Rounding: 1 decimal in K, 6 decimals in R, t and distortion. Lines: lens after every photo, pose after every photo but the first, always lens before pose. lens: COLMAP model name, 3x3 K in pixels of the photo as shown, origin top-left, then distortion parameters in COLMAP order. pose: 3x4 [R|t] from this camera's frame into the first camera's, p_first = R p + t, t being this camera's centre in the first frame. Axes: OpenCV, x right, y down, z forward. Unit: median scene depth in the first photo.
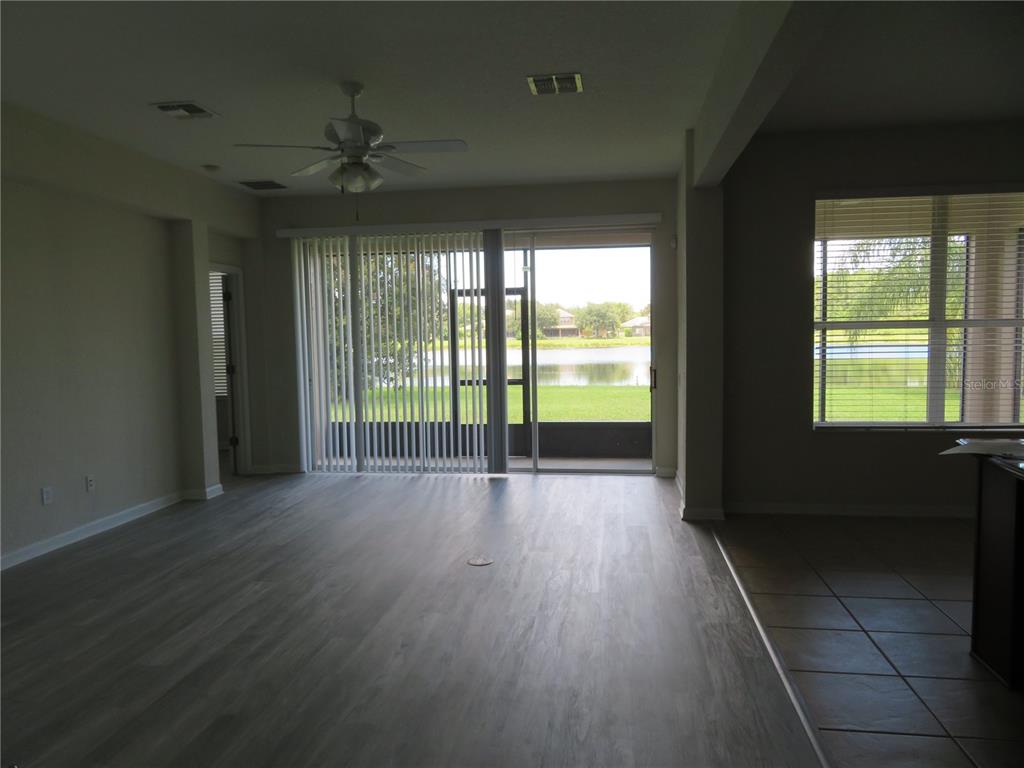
lens RADIAL K [[732.1, 0, 512.0], [0, 732.1, 384.0], [0, 0, 1]] dist [-0.001529, -0.000143]
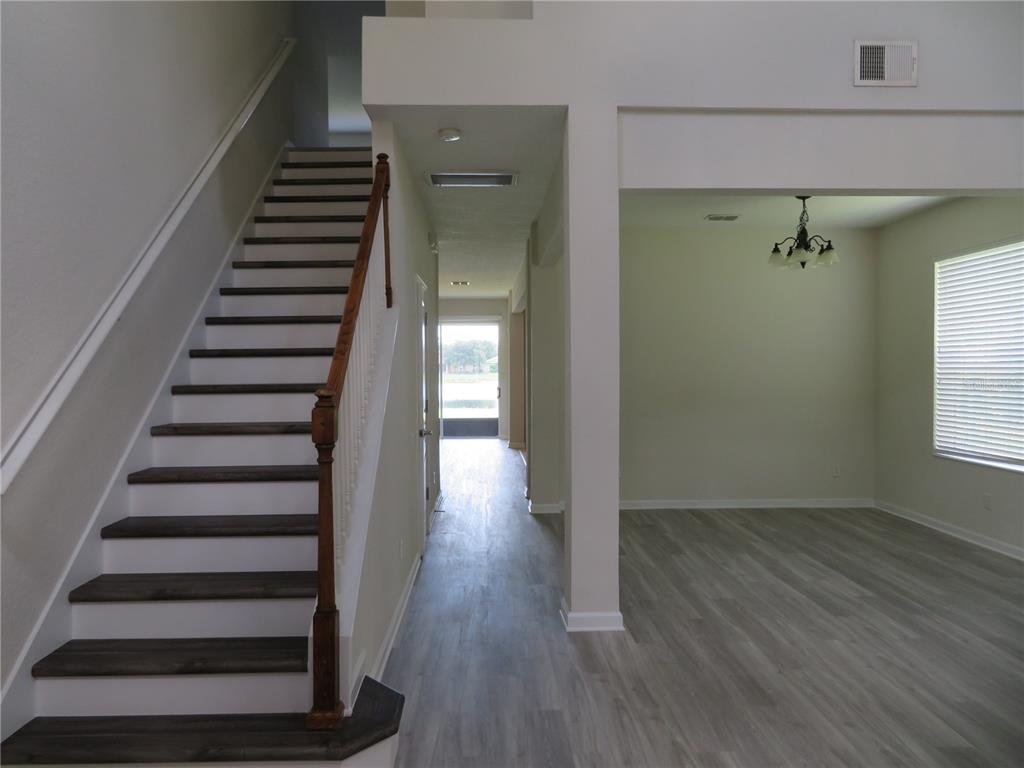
lens RADIAL K [[732.1, 0, 512.0], [0, 732.1, 384.0], [0, 0, 1]] dist [-0.001529, -0.000143]
pose [[0.983427, 0.007087, 0.181167, -0.135765], [0.001606, 0.998856, -0.047793, 0.060767], [-0.181298, 0.047292, 0.982290, -0.961313]]
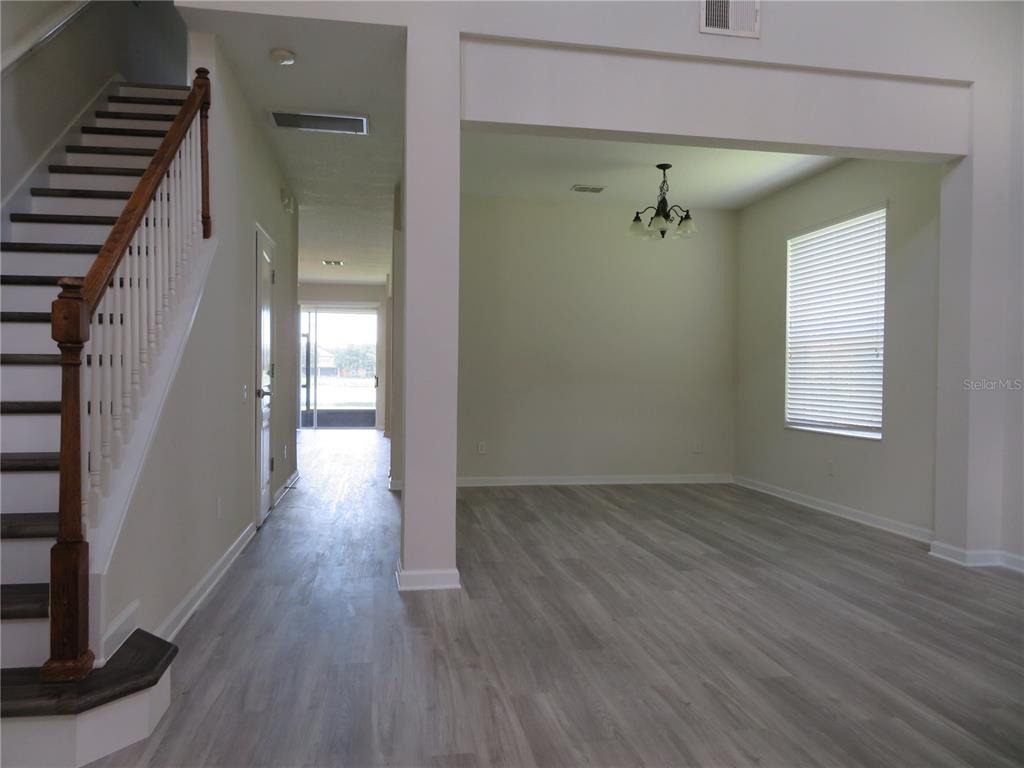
lens RADIAL K [[731.8, 0, 512.0], [0, 731.8, 384.0], [0, 0, 1]] dist [-0.011062, -0.000516]
pose [[0.947470, 0.020637, 0.319177, -0.089466], [-0.002581, 0.998377, -0.056888, 0.101199], [-0.319833, 0.053076, 0.945986, -0.936356]]
